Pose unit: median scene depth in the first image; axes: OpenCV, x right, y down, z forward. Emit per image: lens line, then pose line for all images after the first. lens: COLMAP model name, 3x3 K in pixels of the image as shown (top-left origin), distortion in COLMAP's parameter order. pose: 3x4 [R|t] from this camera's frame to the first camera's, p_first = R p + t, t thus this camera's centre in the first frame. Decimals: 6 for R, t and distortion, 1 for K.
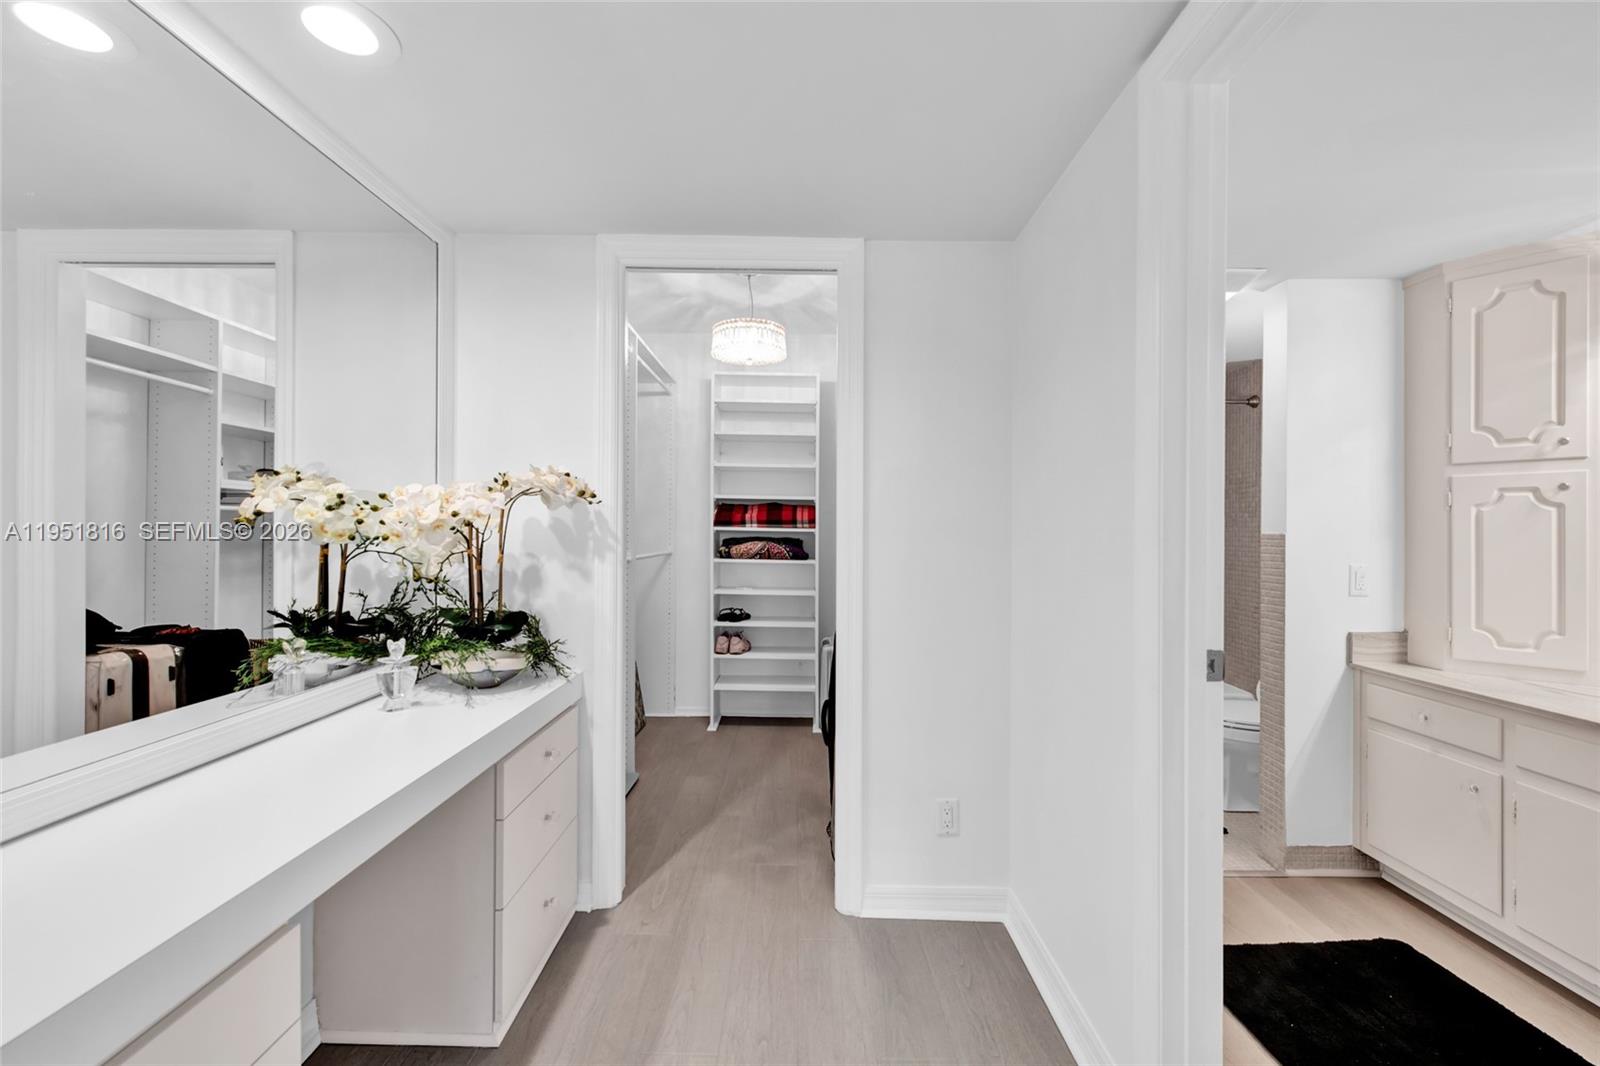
lens RADIAL K [[656.9, 0, 801.9], [0, 656.9, 529.7], [0, 0, 1]] dist [0.002791, 0.000374]
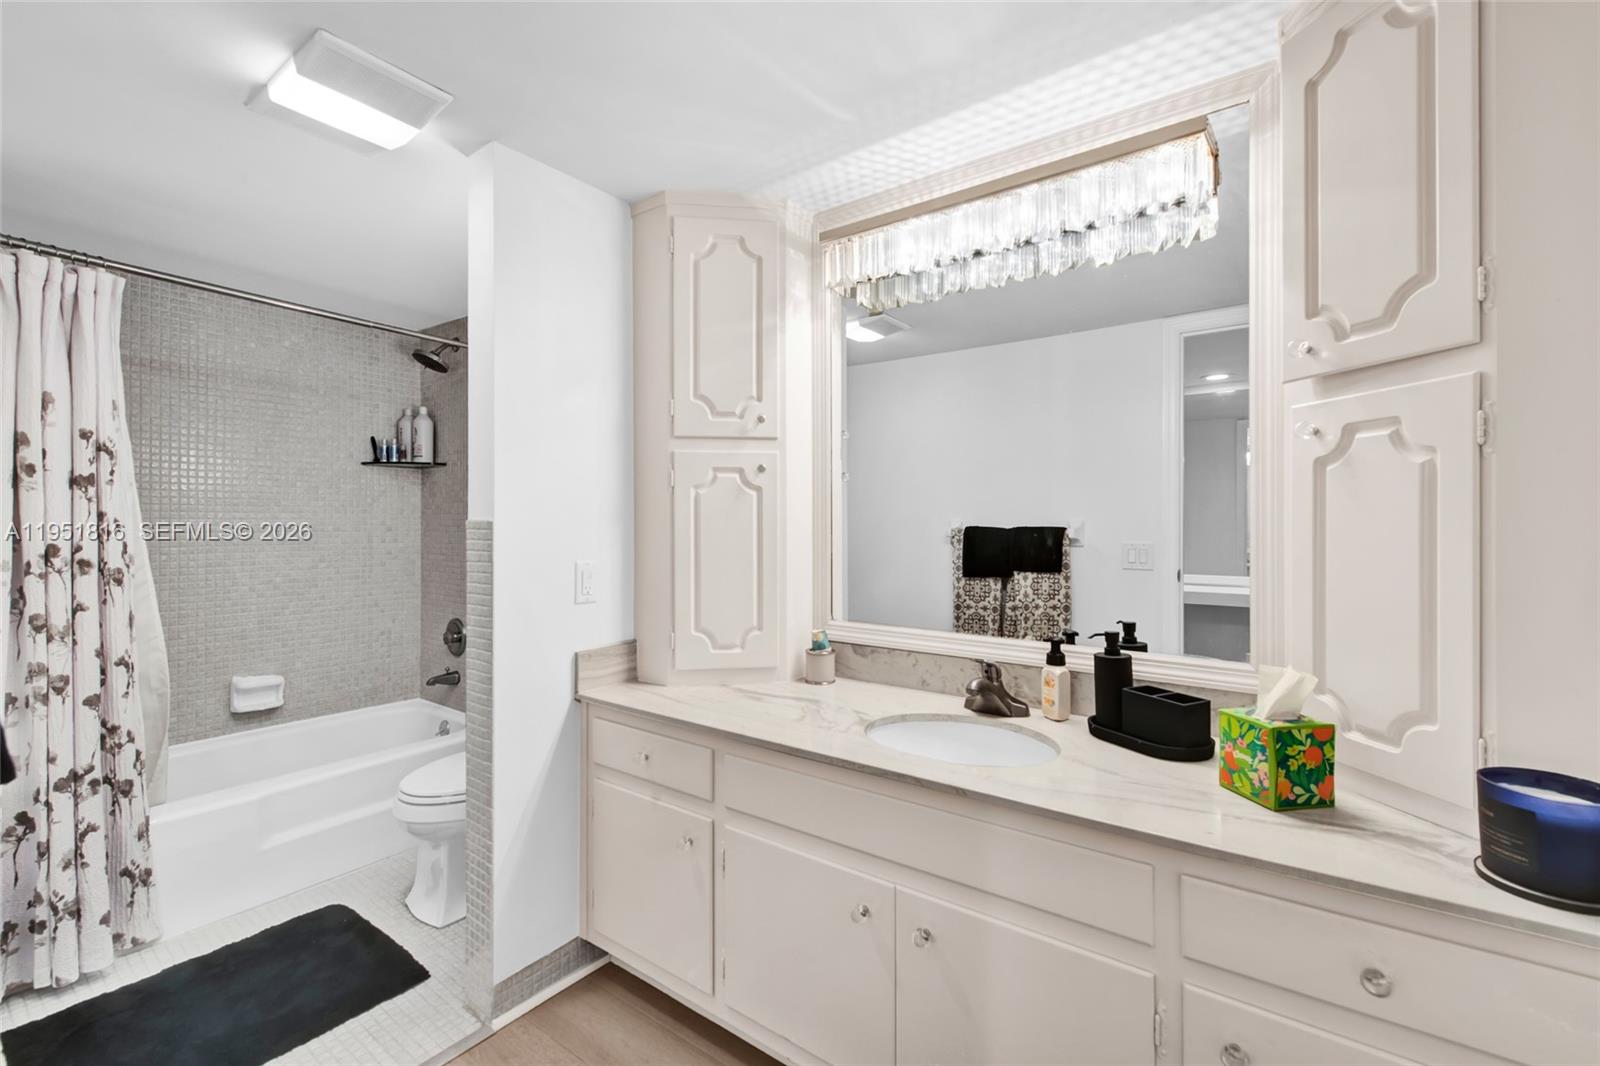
lens RADIAL K [[693.3, 0, 801.3], [0, 693.3, 528.5], [0, 0, 1]] dist [-0.000970, -0.000059]
pose [[0.604482, -0.009320, 0.796564, 0.384750], [0.001070, 0.999940, 0.010888, 0.007286], [-0.796618, -0.005729, 0.604456, 0.341941]]
